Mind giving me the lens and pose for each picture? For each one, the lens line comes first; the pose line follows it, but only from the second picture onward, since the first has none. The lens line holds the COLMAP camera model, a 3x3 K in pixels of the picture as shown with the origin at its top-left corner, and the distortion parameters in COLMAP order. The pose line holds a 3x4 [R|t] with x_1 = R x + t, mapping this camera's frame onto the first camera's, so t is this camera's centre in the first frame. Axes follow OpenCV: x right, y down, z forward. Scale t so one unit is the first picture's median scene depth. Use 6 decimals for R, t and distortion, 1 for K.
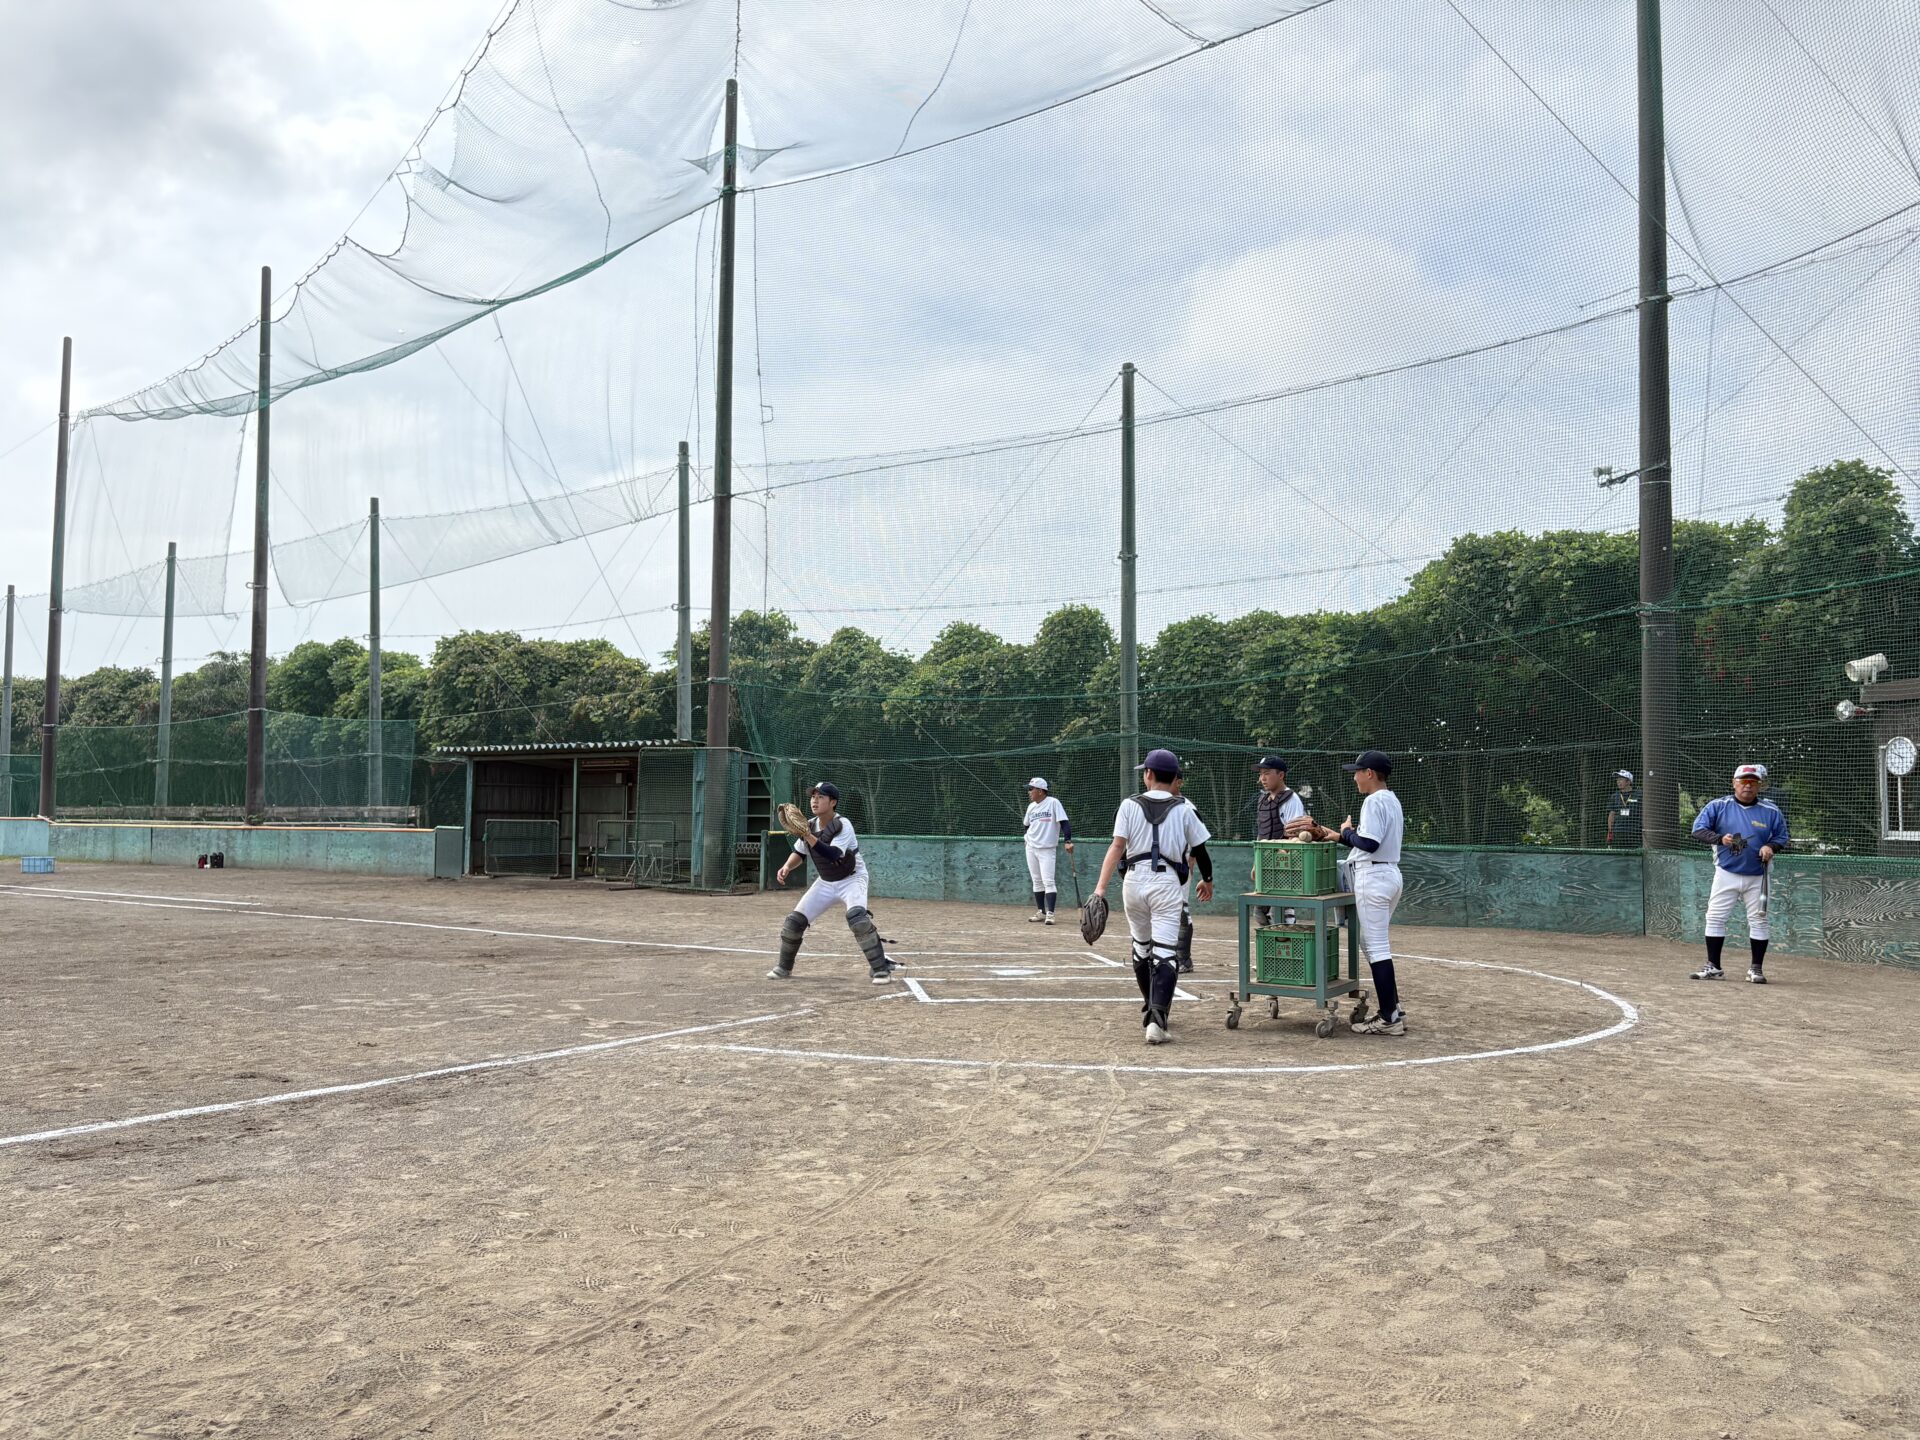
lens RADIAL K [[1417.9, 0, 960.0], [0, 1417.9, 720.0], [0, 0, 1]] dist [0.068312, -0.050448]
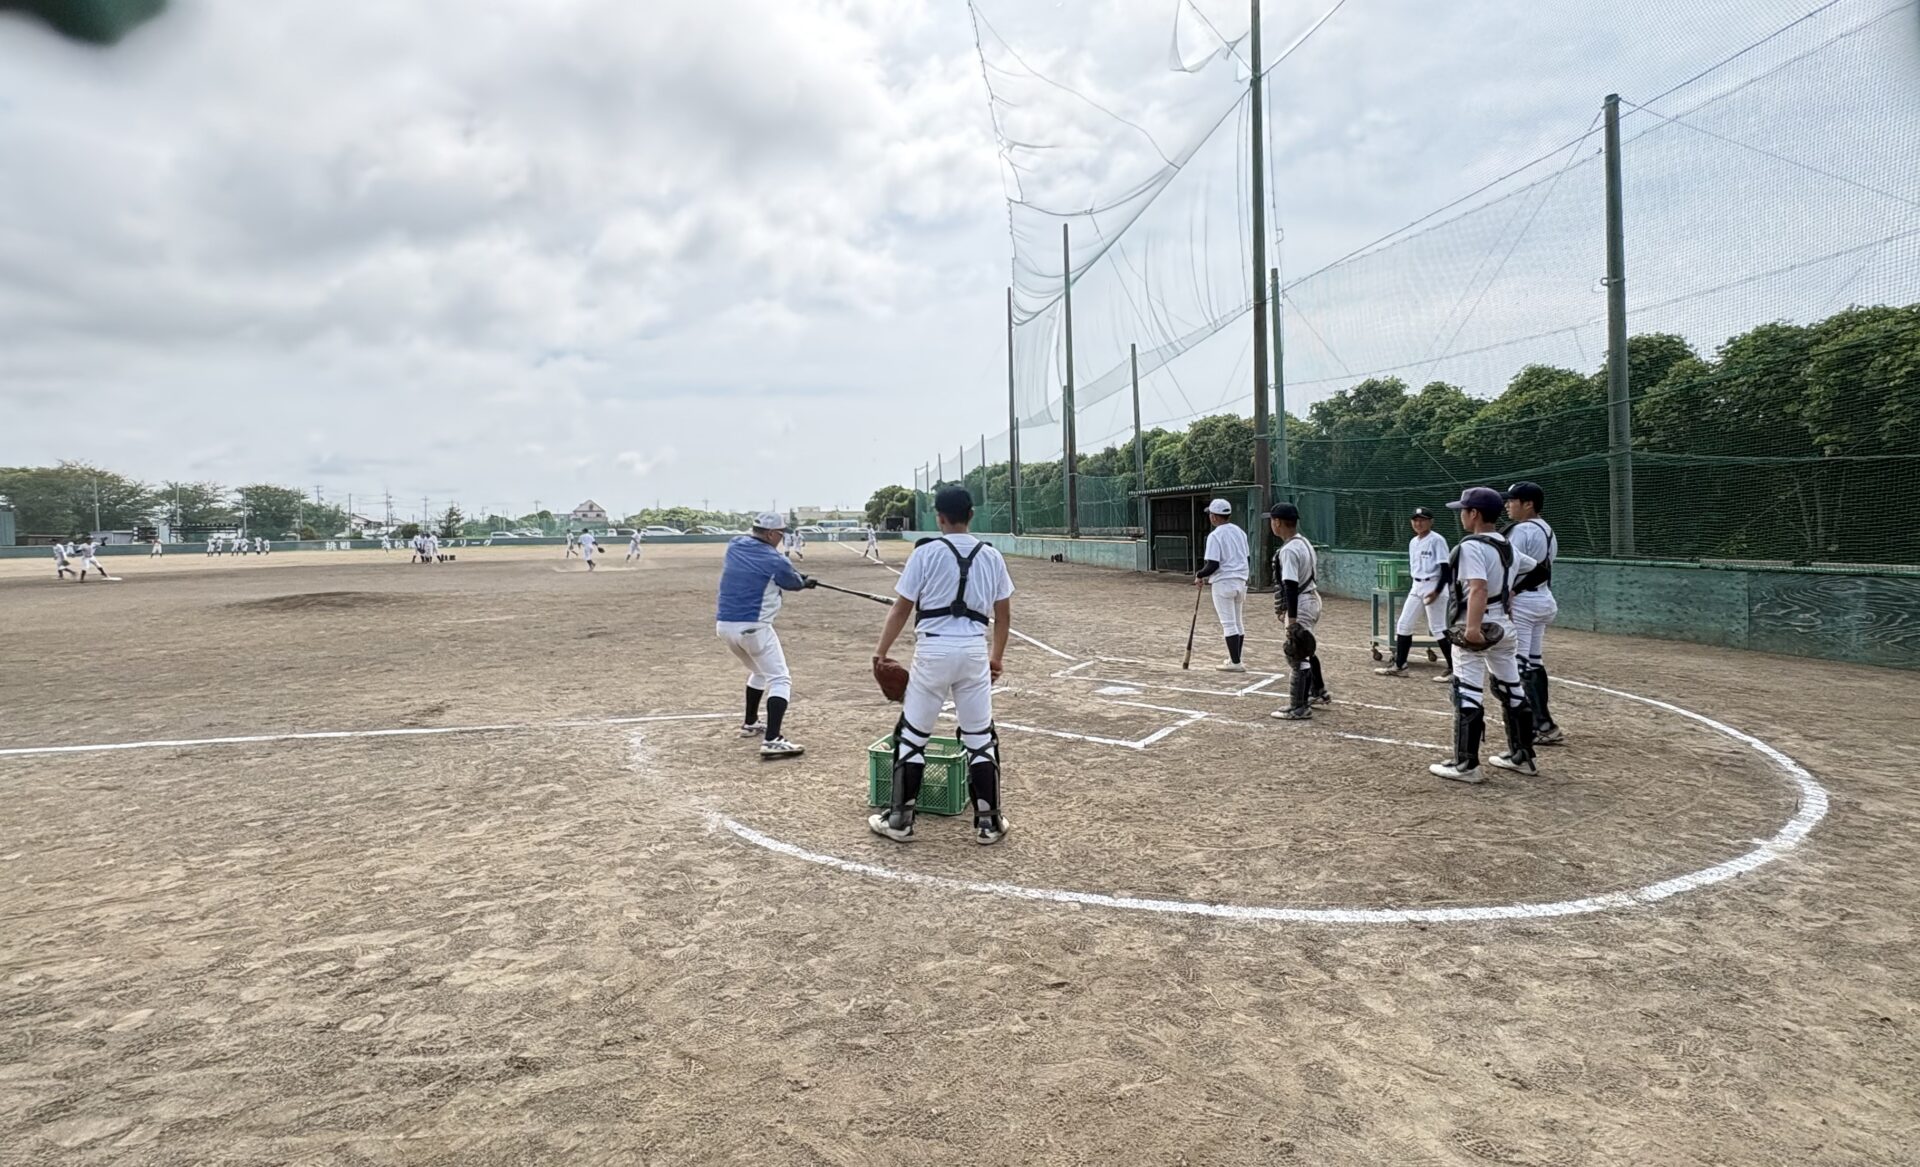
lens RADIAL K [[851.1, 0, 962.0], [0, 851.1, 512.0], [0, 0, 1]] dist [0.035294, 0.000158]
pose [[0.745814, -0.031824, -0.665394, 0.246321], [0.066258, 0.997449, 0.026559, 0.005806], [0.662851, -0.063896, 0.746020, 0.266119]]
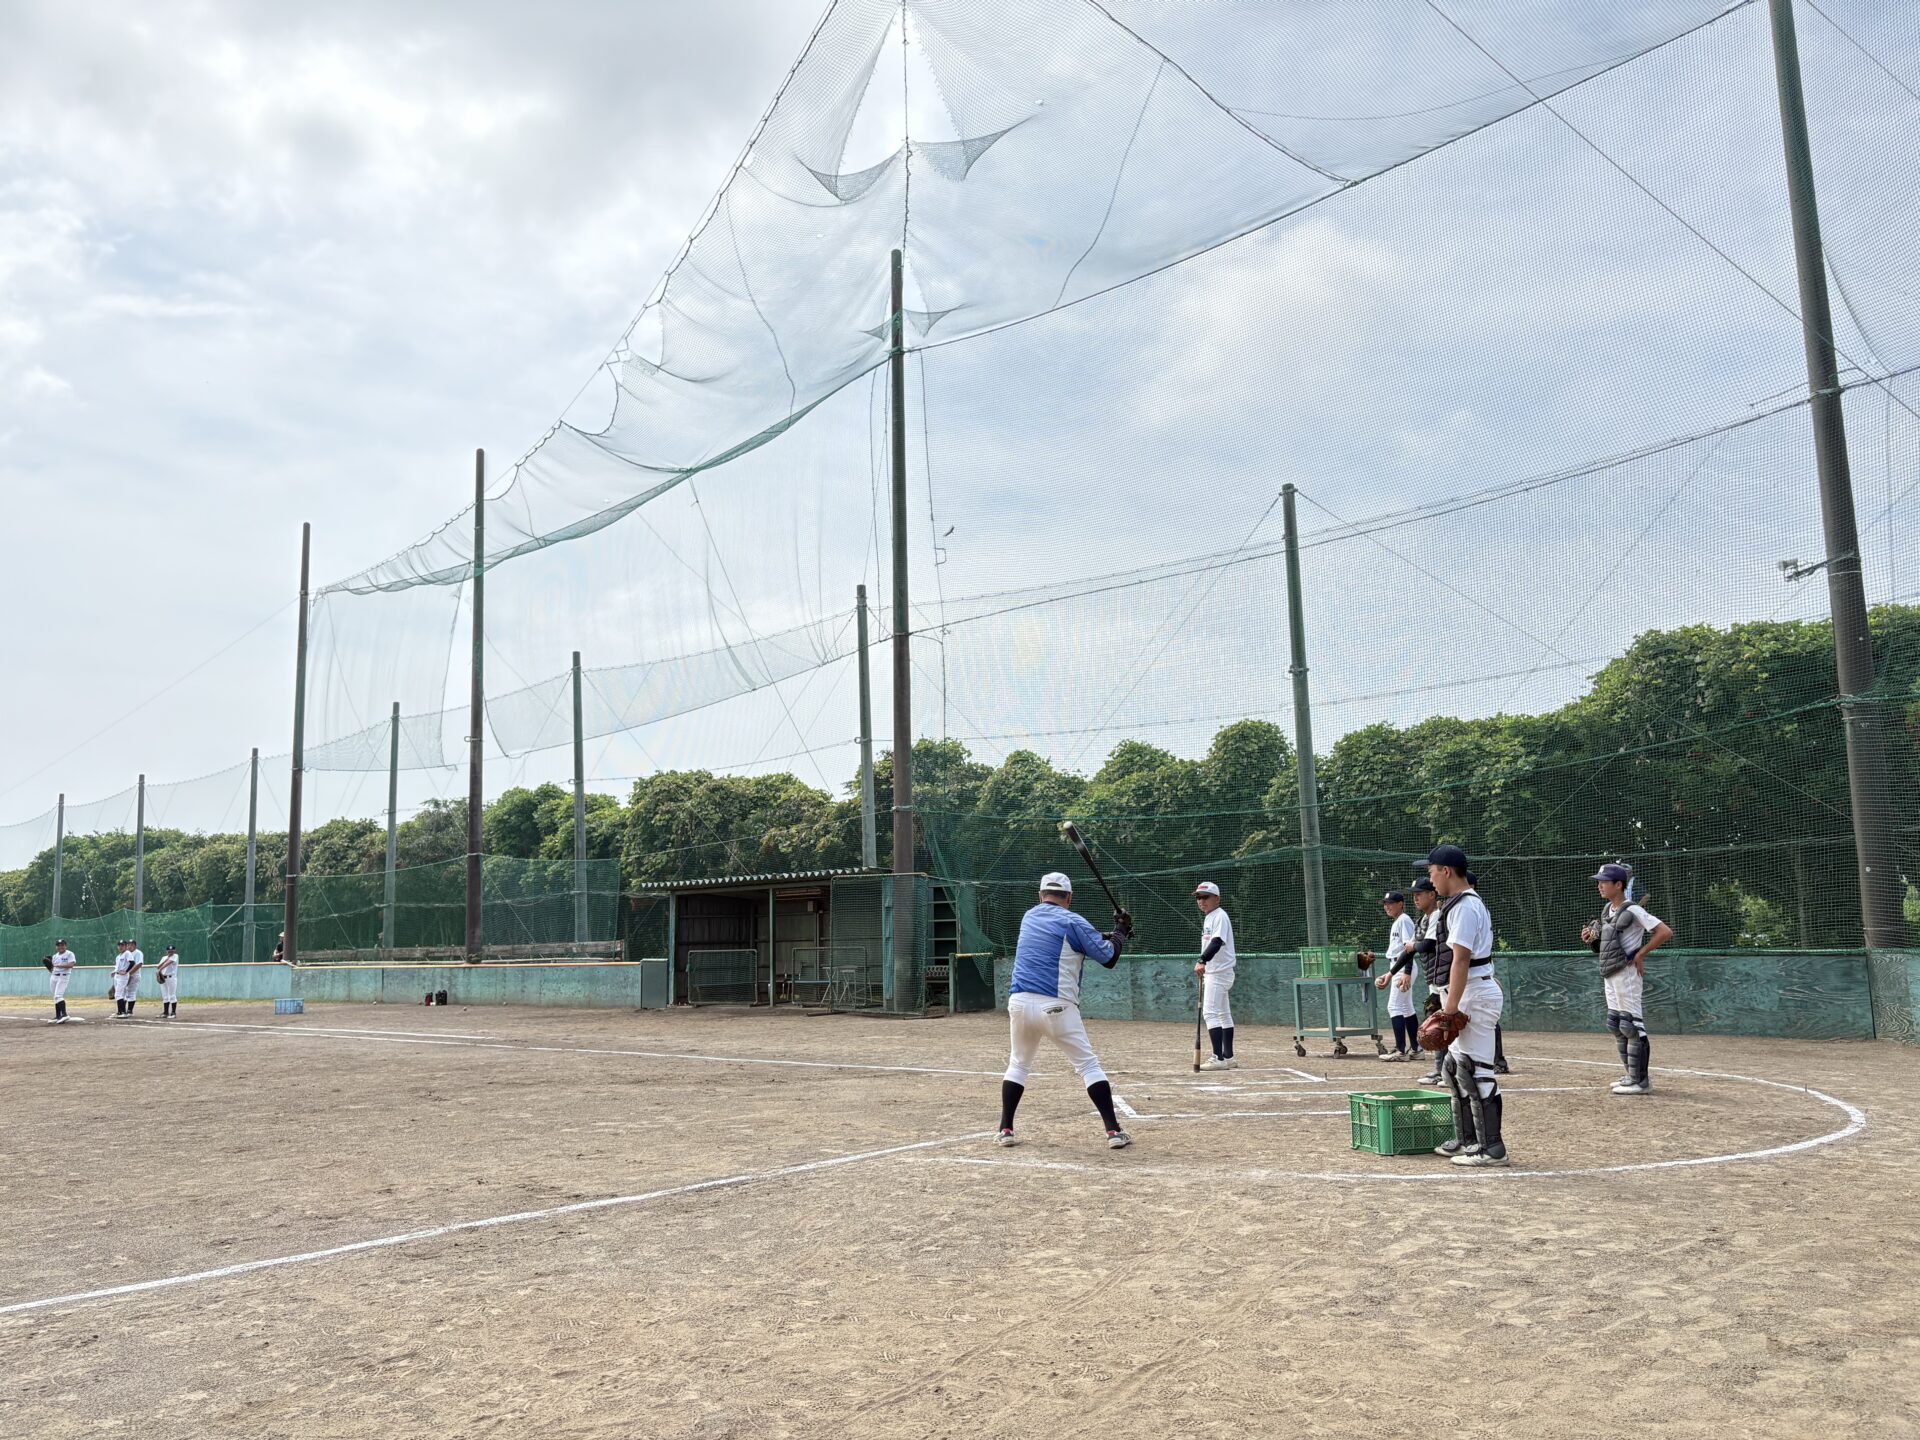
lens RADIAL K [[1417.9, 0, 960.0], [0, 1417.9, 720.0], [0, 0, 1]] dist [0.068312, -0.050448]
pose [[0.992298, -0.048877, -0.113823, -0.010369], [0.039293, 0.995608, -0.084972, -0.004154], [0.117476, 0.079845, 0.989861, -0.041797]]
